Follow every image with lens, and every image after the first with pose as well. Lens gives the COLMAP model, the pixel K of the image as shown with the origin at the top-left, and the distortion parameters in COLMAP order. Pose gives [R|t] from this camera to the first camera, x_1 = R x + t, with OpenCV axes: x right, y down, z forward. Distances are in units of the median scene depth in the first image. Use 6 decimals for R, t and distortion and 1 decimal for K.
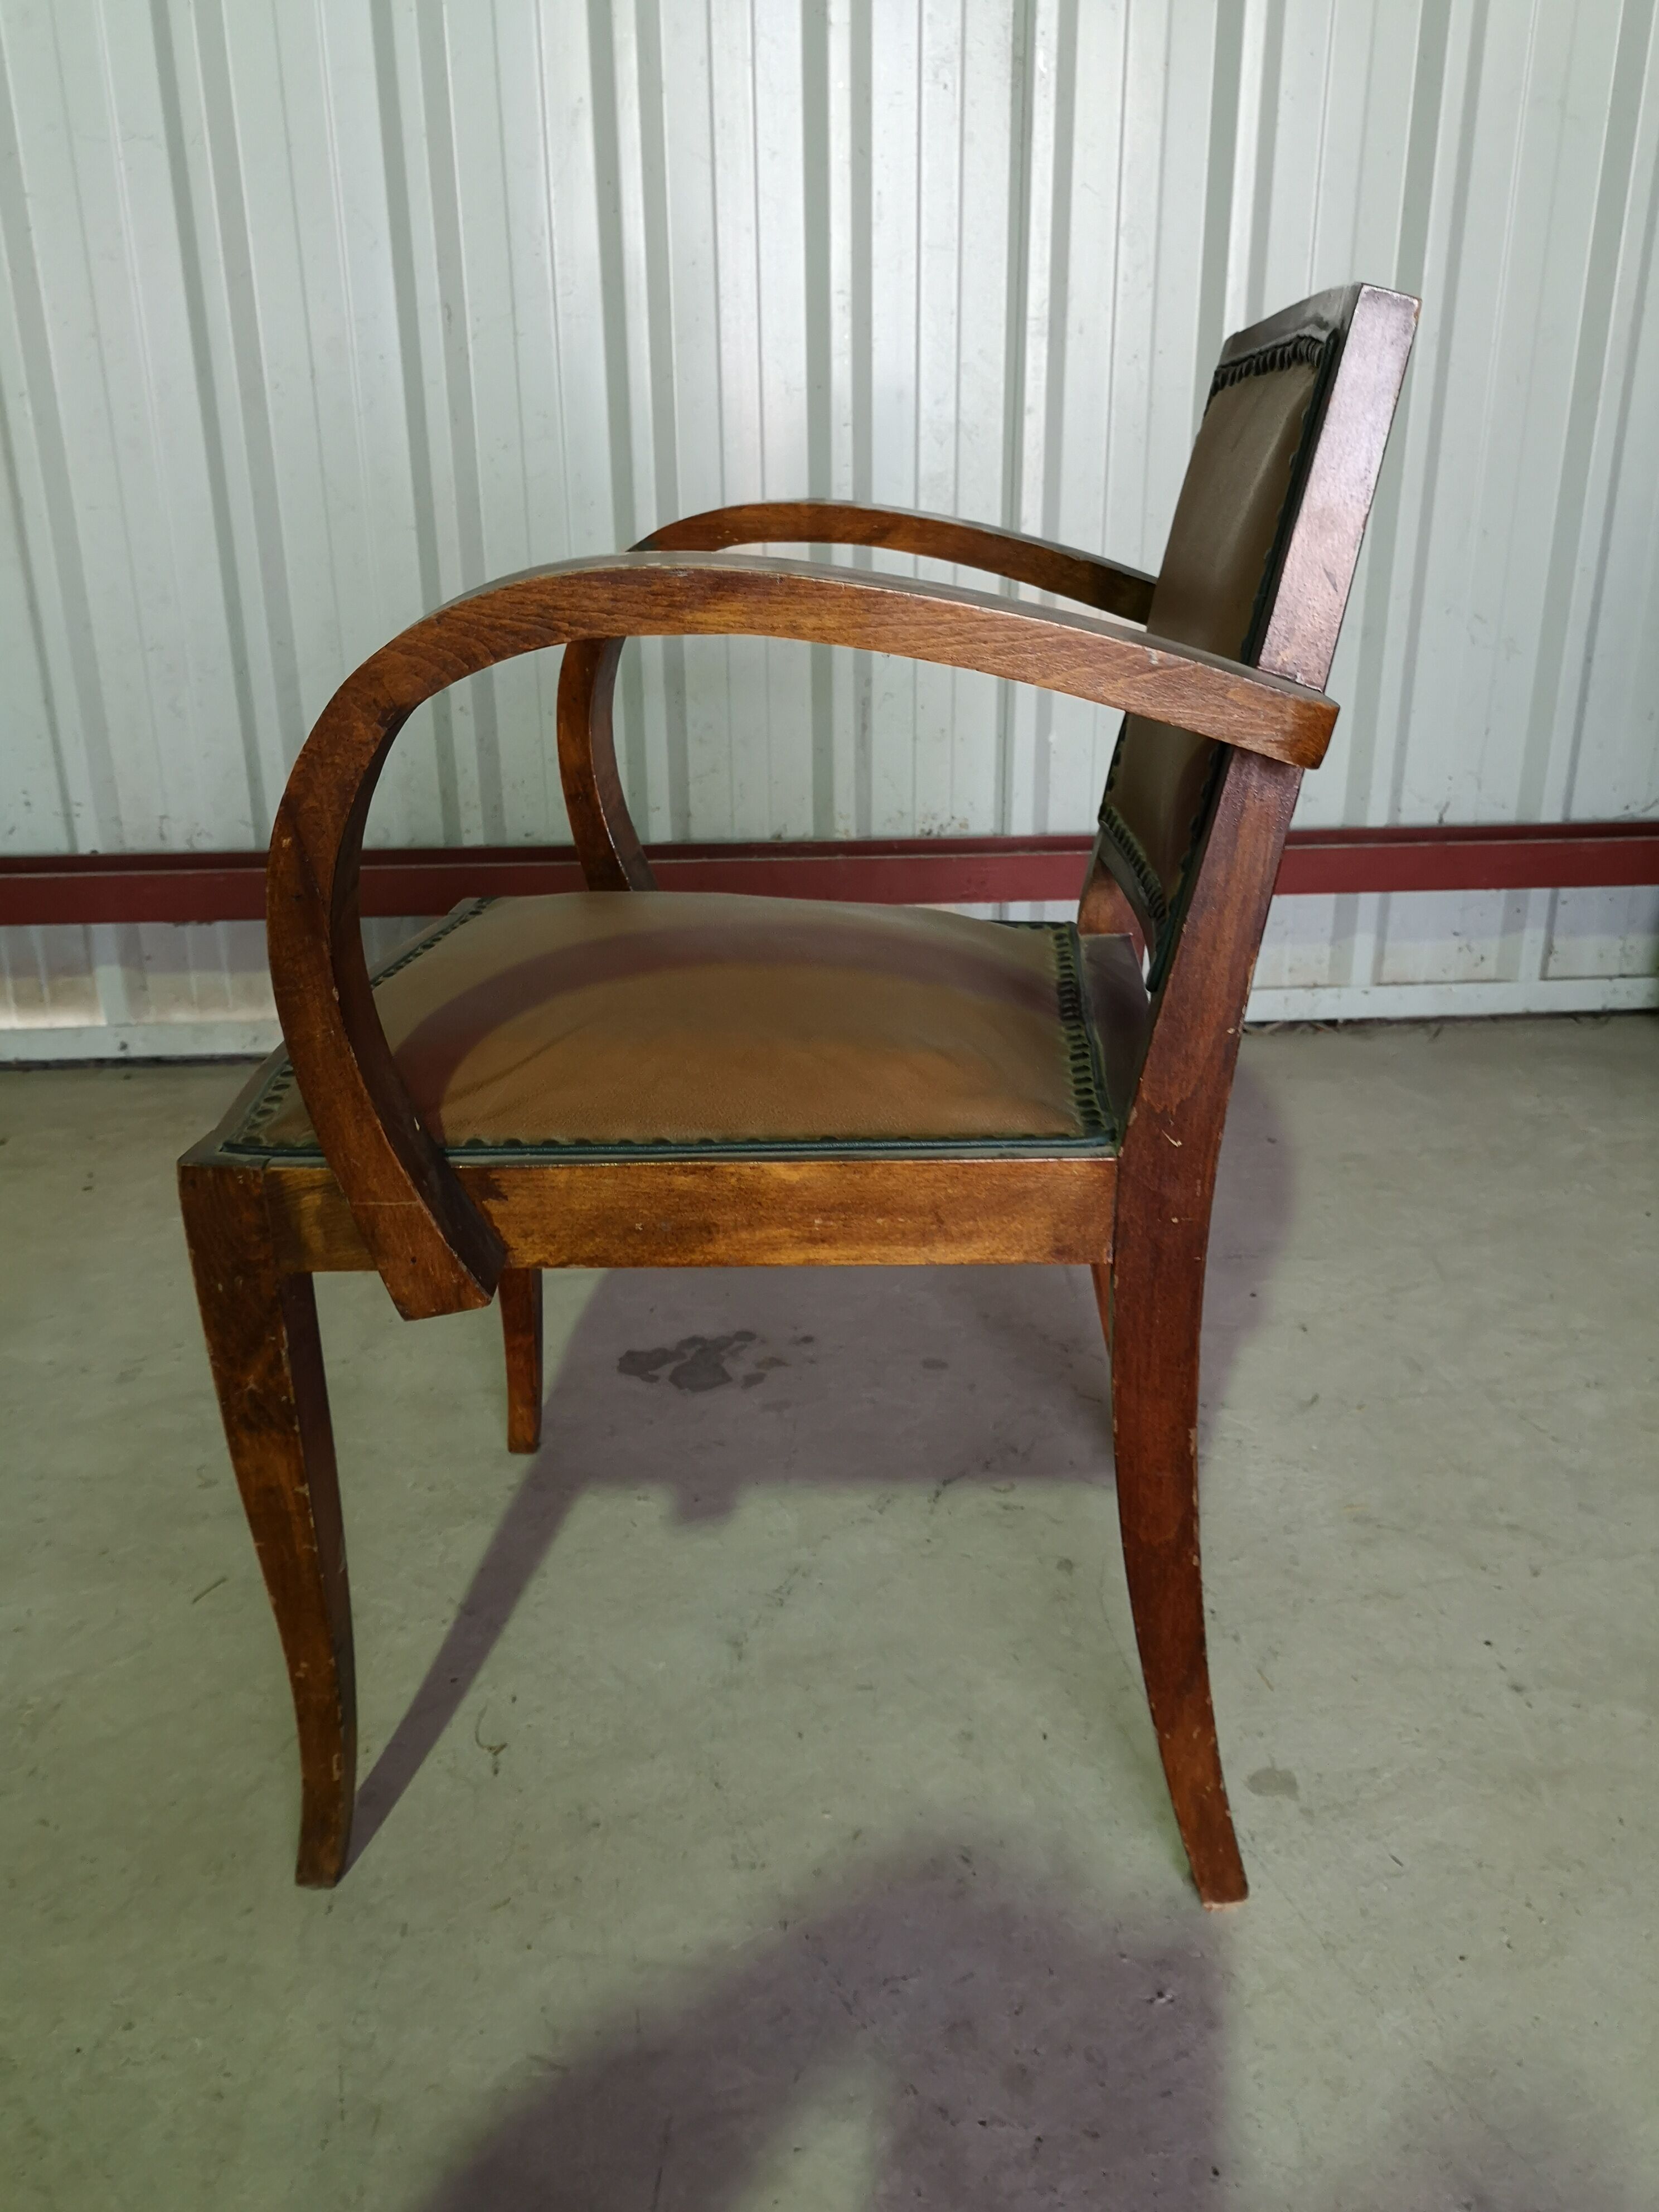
lens RADIAL K [[1752.5, 0, 841.2], [0, 1752.5, 1105.1], [0, 0, 1]] dist [-0.007418, 0.001738]
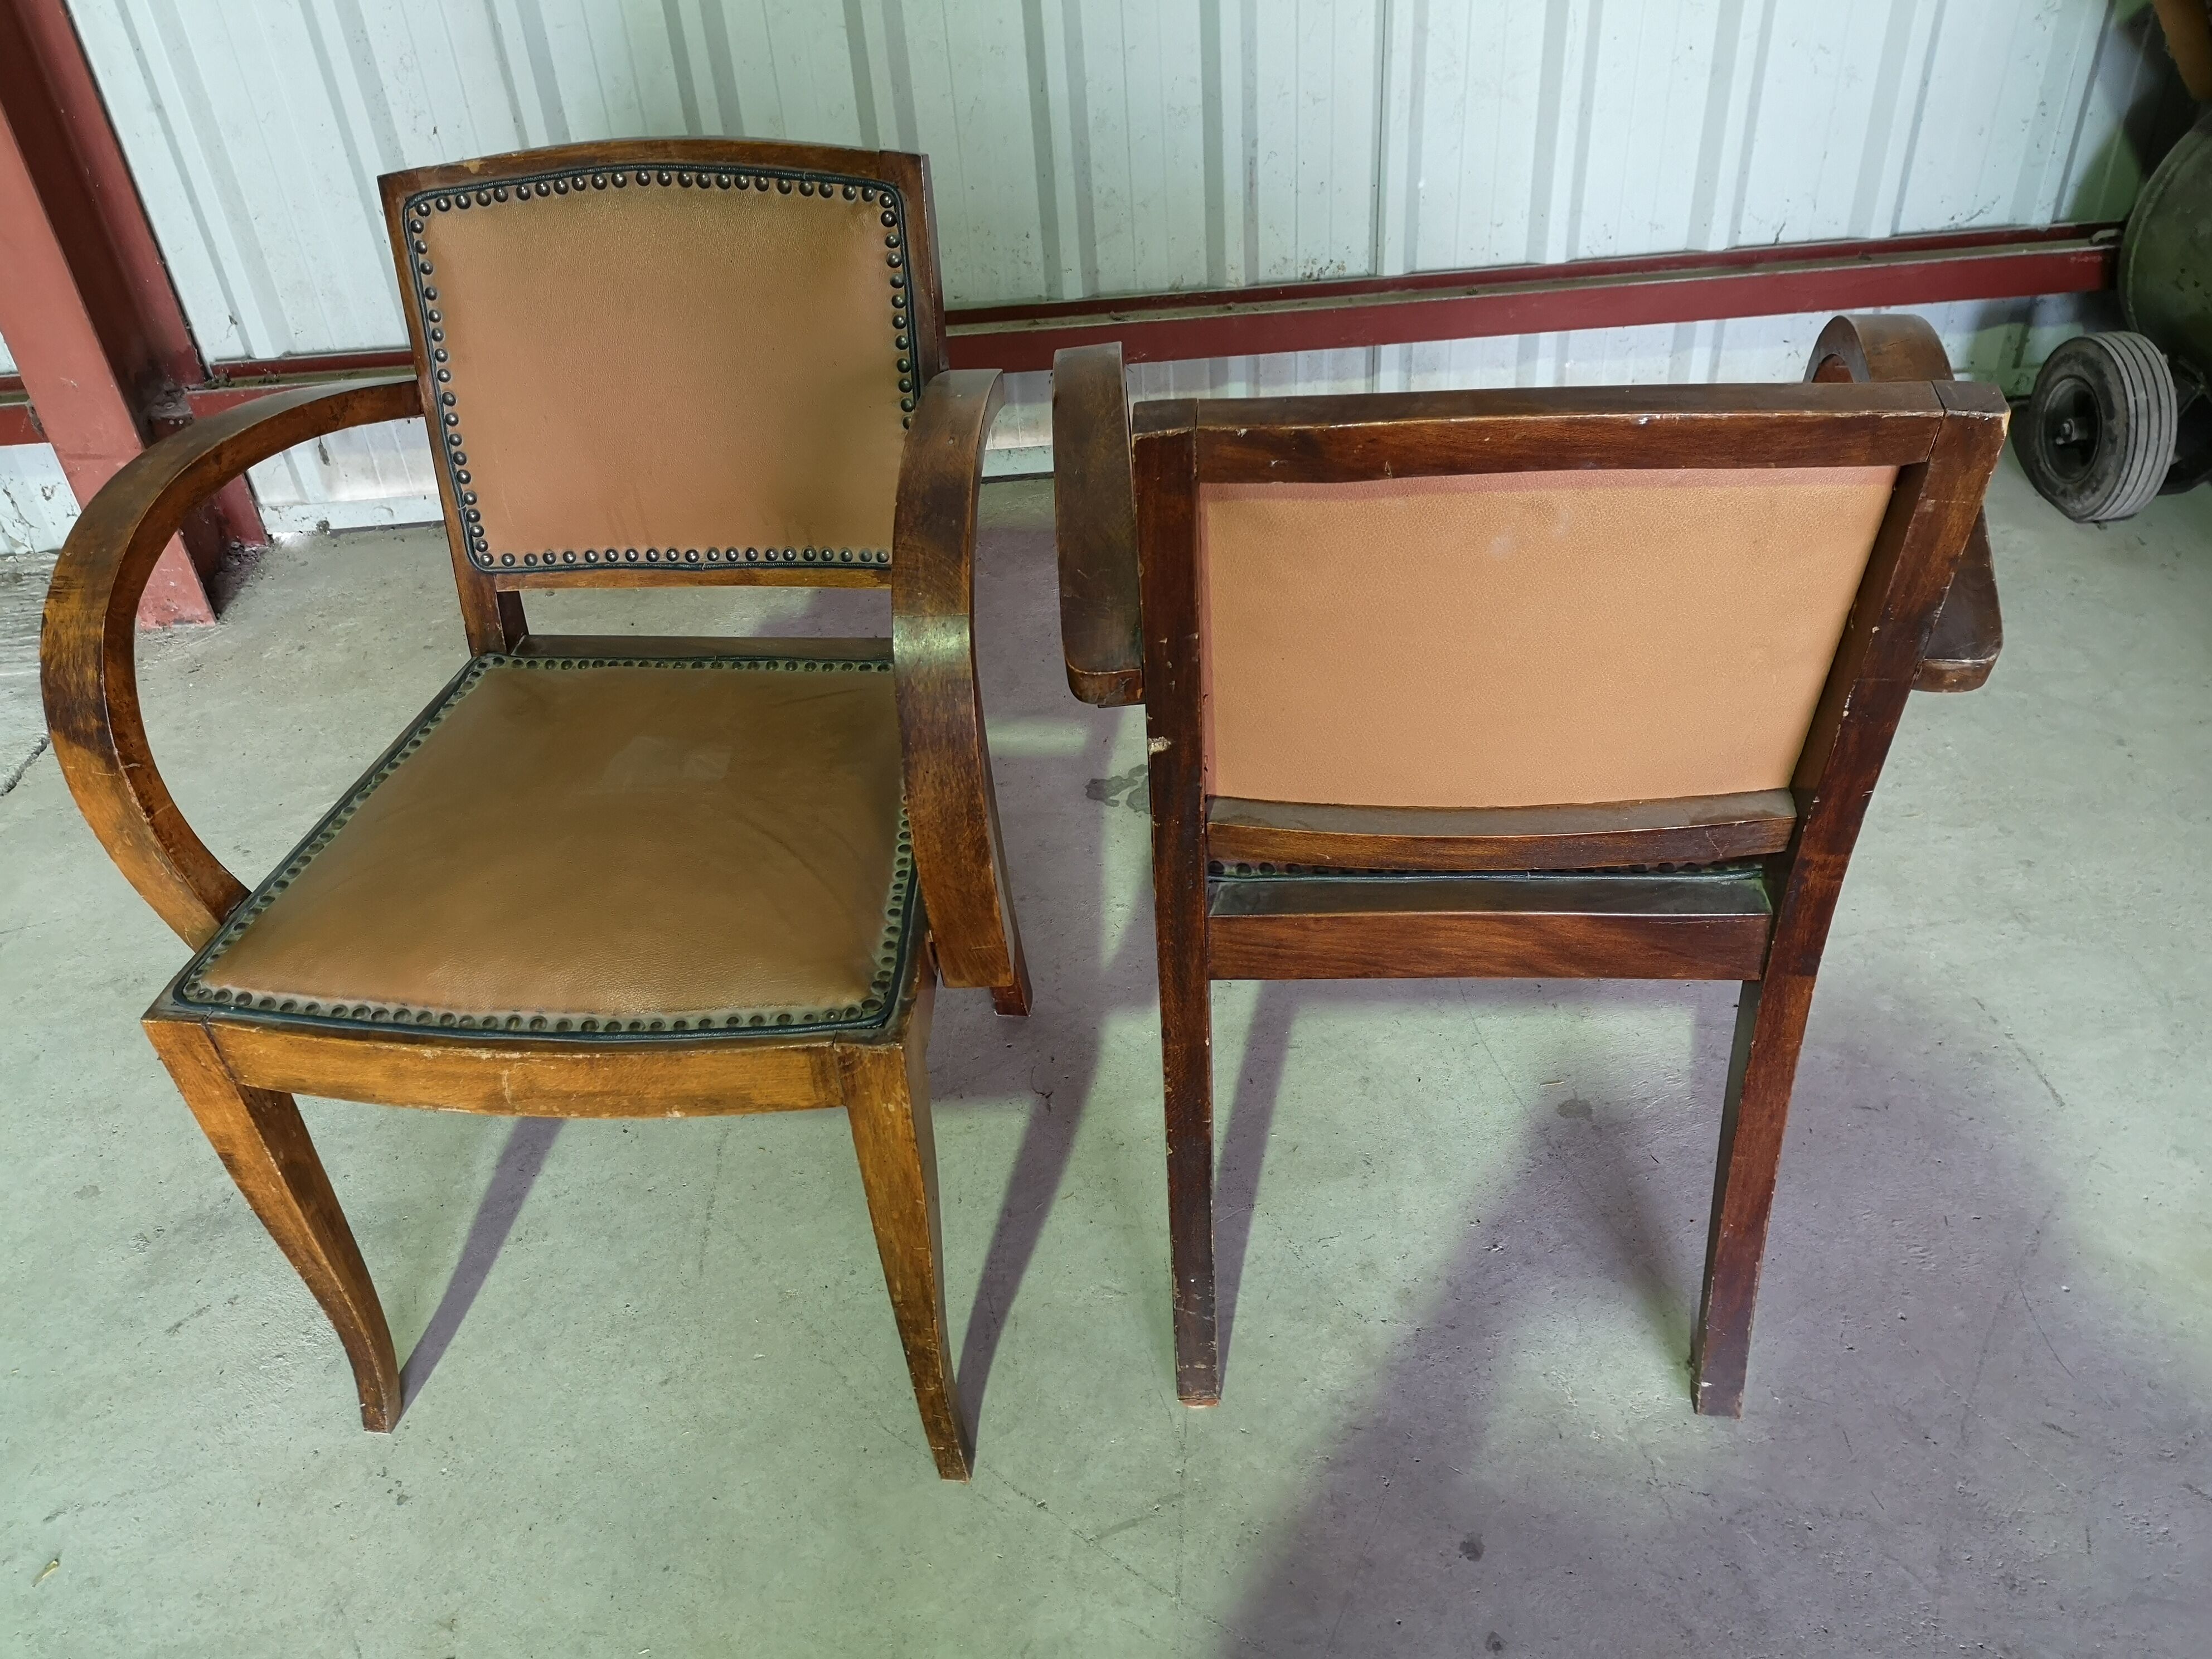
lens RADIAL K [[1752.5, 0, 1095.3], [0, 1752.5, 832.2], [0, 0, 1]] dist [-0.007418, 0.001738]
pose [[0.998044, -0.026064, -0.056825, -0.045731], [0.040544, 0.961731, 0.270980, -0.172120], [0.047587, -0.272754, 0.960906, -0.255029]]
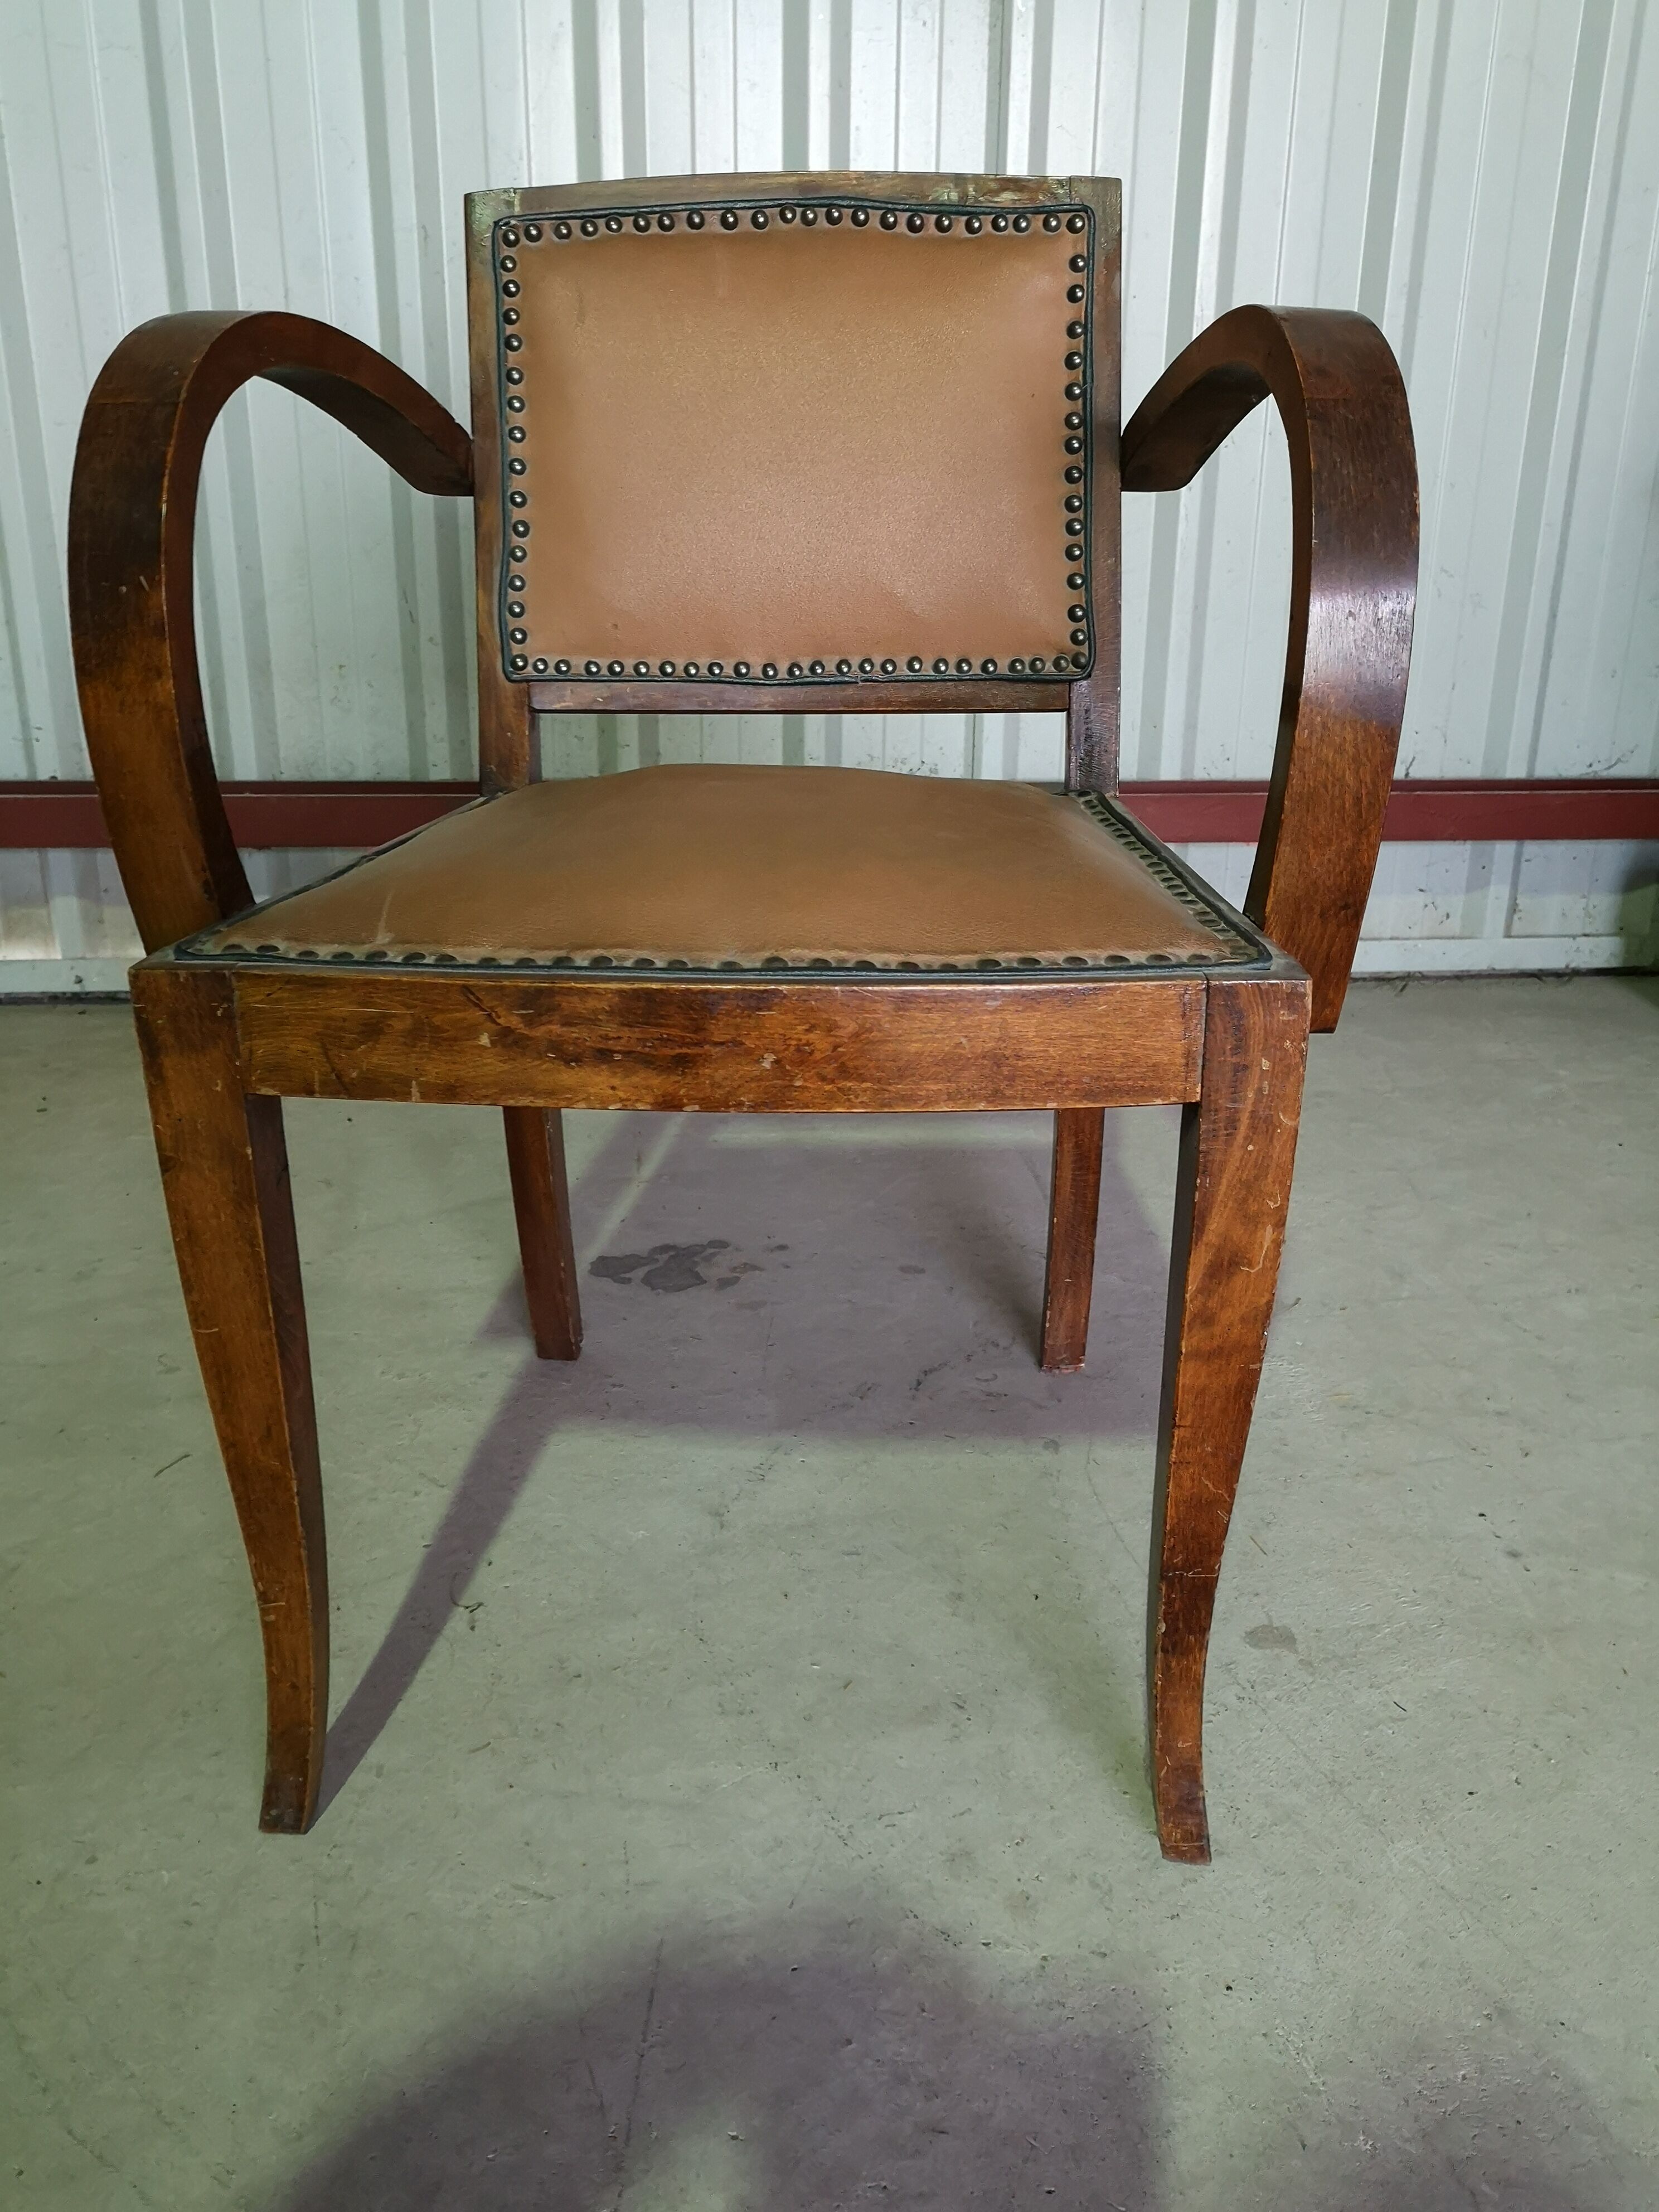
lens RADIAL K [[1752.3, 0, 826.0], [0, 1752.3, 1104.5], [0, 0, 1]] dist [-0.008514, 0.003688]
pose [[0.999668, 0.008754, 0.024242, -0.018989], [-0.008137, 0.999643, -0.025432, 0.078202], [-0.024456, 0.025226, 0.999383, 0.013900]]
